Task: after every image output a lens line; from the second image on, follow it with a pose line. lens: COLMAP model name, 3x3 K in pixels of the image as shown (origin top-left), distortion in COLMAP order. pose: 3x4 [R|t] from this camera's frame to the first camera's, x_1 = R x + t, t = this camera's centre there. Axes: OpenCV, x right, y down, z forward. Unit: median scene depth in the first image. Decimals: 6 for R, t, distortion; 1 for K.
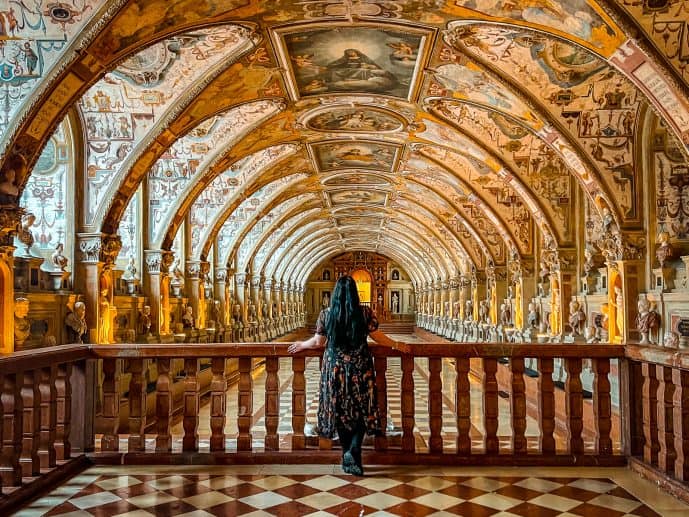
lens RADIAL K [[512.7, 0, 343.7], [0, 512.7, 258.3], [0, 0, 1]] dist [0.065640, 0.012324]
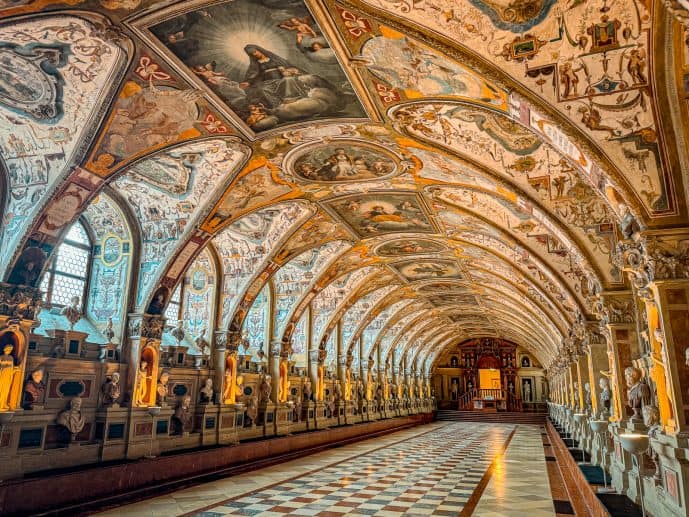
lens RADIAL K [[453.6, 0, 343.0], [0, 453.6, 258.6], [0, 0, 1]] dist [0.057447, -0.022409]
pose [[0.960734, -0.061048, -0.270671, 0.243431], [0.008467, 0.981492, -0.191317, 0.052219], [0.277341, 0.181513, 0.943470, 0.298494]]
